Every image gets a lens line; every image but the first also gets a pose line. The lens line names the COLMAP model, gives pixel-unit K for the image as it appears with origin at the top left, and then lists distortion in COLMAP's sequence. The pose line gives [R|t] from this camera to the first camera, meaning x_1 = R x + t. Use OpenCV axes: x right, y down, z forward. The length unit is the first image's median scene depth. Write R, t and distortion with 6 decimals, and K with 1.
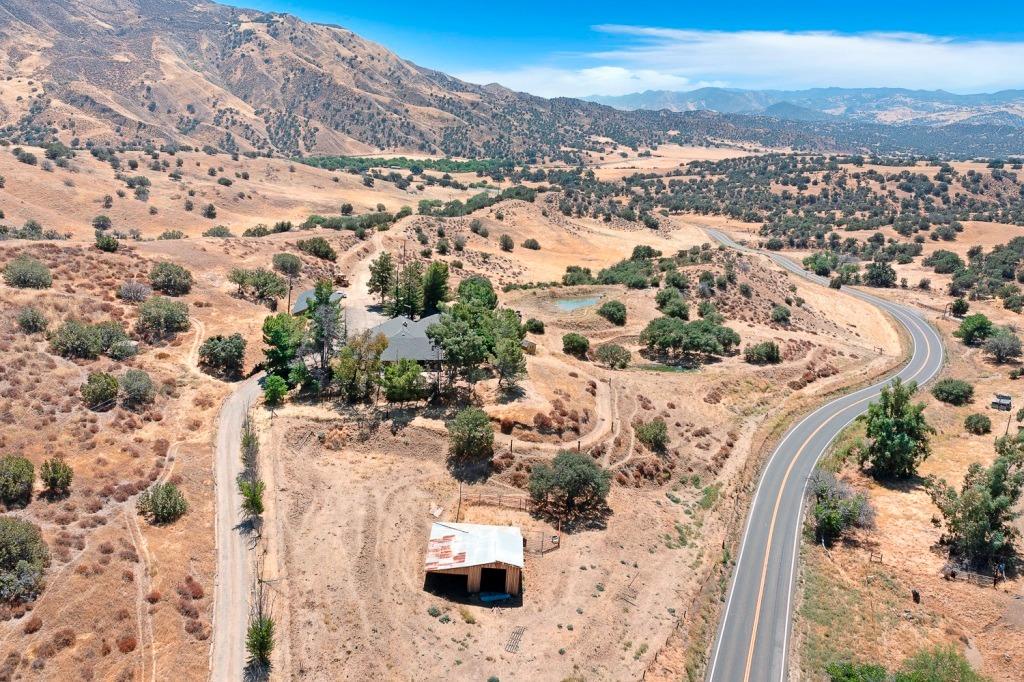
lens RADIAL K [[798.3, 0, 512.0], [0, 798.3, 341.0], [0, 0, 1]] dist [-0.007751, 0.006479]
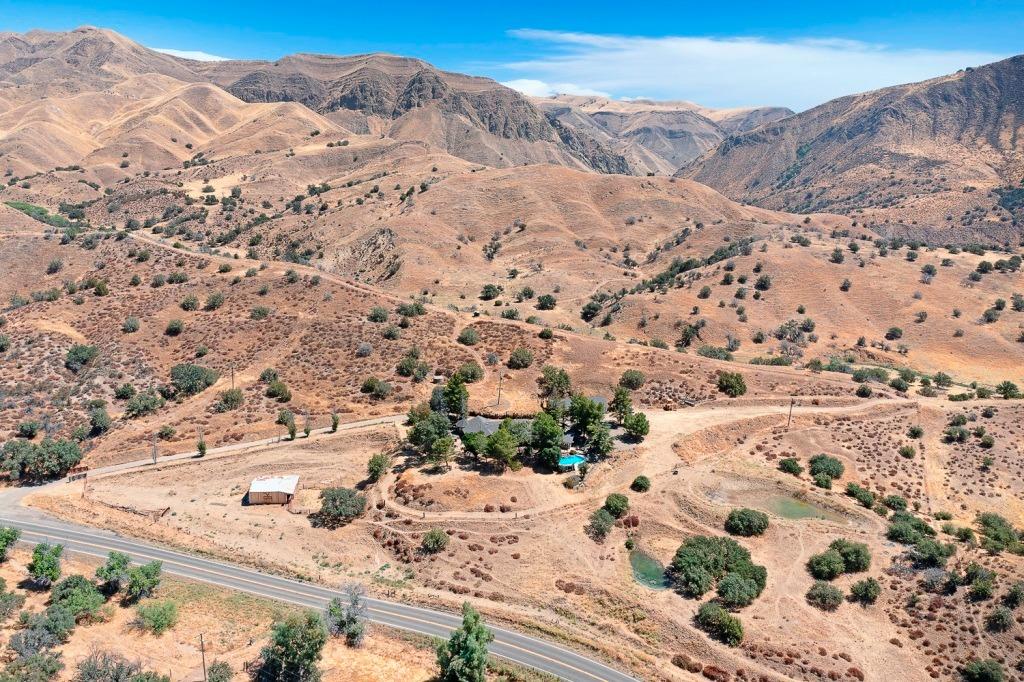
lens RADIAL K [[805.7, 0, 512.0], [0, 805.7, 341.0], [0, 0, 1]] dist [-0.007909, 0.005264]
pose [[0.100990, 0.207844, -0.972935, 0.261364], [-0.287731, 0.942245, 0.171422, -0.085113], [0.952372, 0.262631, 0.154961, 0.147087]]
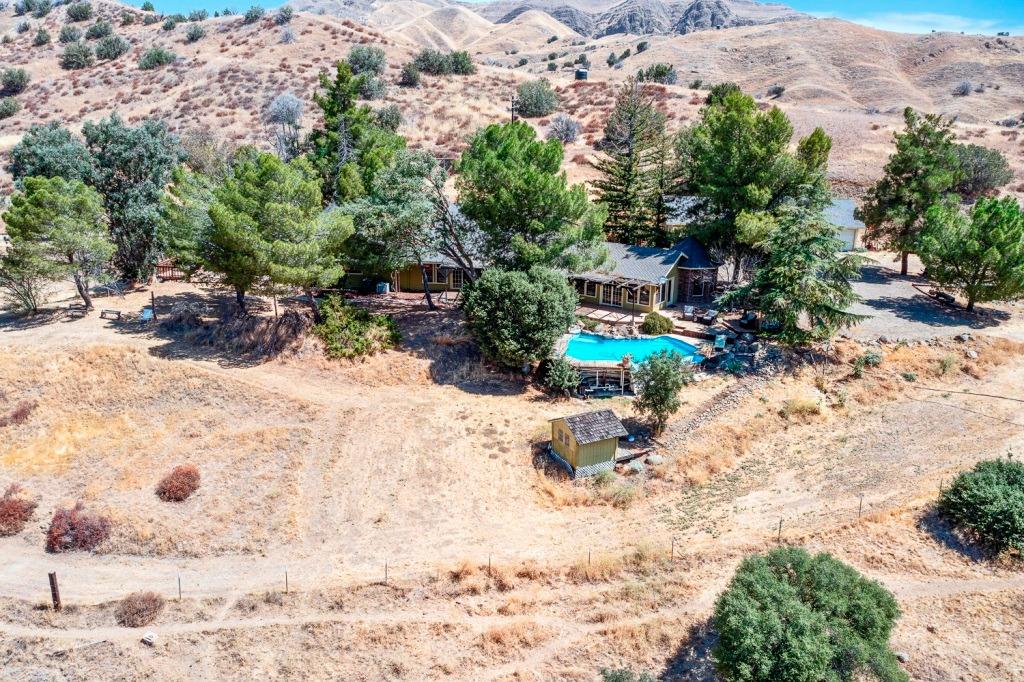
lens RADIAL K [[807.7, 0, 512.0], [0, 807.7, 341.0], [0, 0, 1]] dist [-0.007978, -0.001433]
pose [[-0.245605, 0.223938, -0.943149, 0.048003], [-0.288351, 0.912031, 0.291639, -0.016236], [0.925490, 0.343586, -0.159427, 0.226078]]
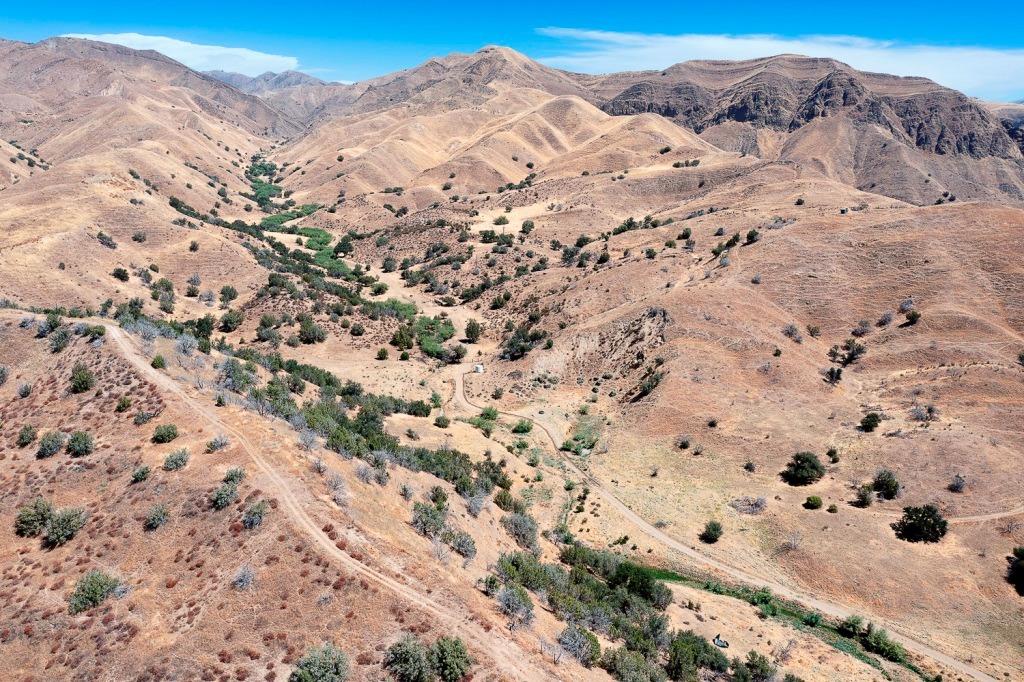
lens RADIAL K [[807.6, 0, 512.0], [0, 807.6, 341.0], [0, 0, 1]] dist [-0.005551, 0.001531]
pose [[-0.385848, 0.174880, -0.905835, -0.029200], [-0.277929, 0.914220, 0.294885, -0.114786], [0.879702, 0.365539, -0.304146, 0.193868]]
